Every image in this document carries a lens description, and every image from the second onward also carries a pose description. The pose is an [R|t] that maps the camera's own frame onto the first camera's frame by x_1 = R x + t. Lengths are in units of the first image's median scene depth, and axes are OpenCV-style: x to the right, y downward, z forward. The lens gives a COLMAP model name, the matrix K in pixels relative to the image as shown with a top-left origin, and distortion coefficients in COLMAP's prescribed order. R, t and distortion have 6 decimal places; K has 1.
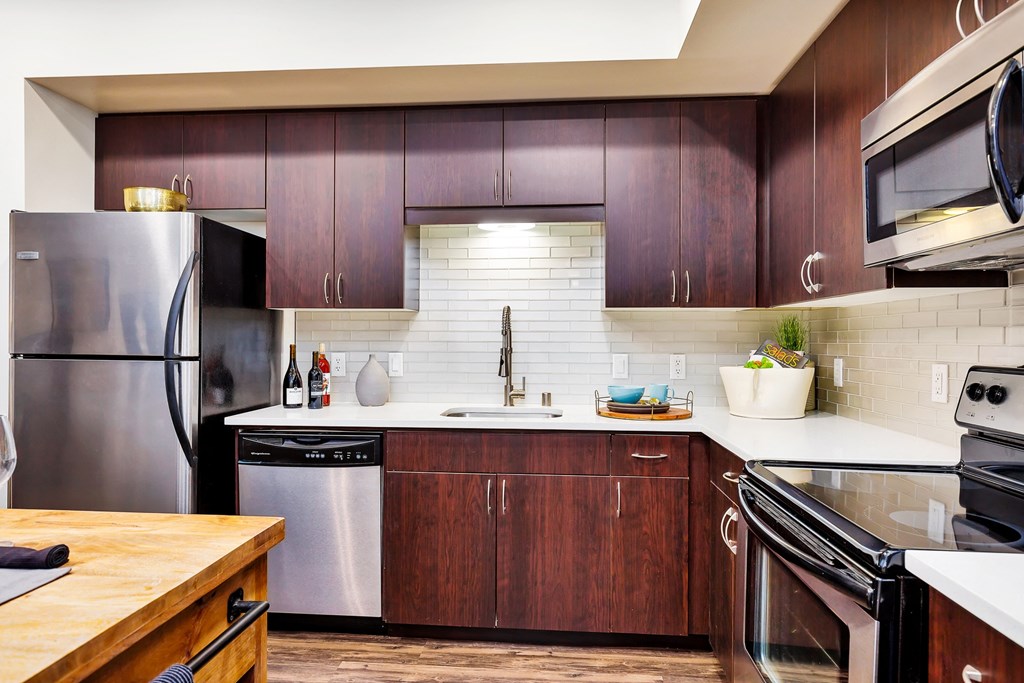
lens RADIAL K [[632.4, 0, 504.8], [0, 632.4, 340.2], [0, 0, 1]] dist [0.006986, 0.000861]
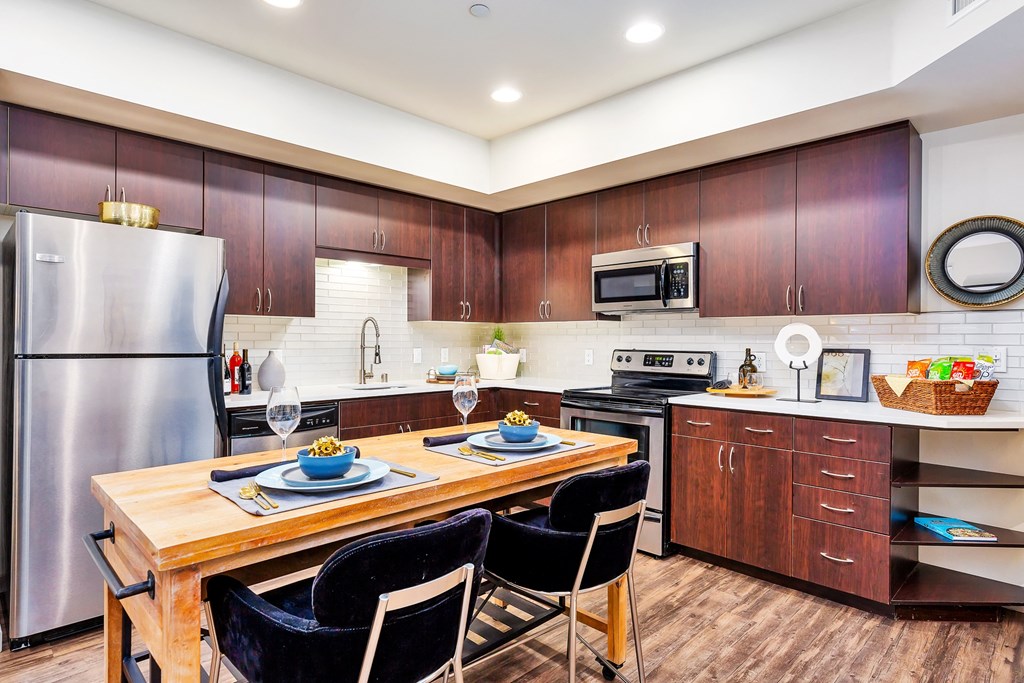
lens RADIAL K [[584.5, 0, 508.9], [0, 584.5, 334.3], [0, 0, 1]] dist [0.004255, 0.000159]
pose [[0.641592, 0.005307, 0.767027, -0.892920], [-0.001511, 0.999983, -0.005654, -0.006318], [-0.767044, 0.002468, 0.641590, -0.162630]]
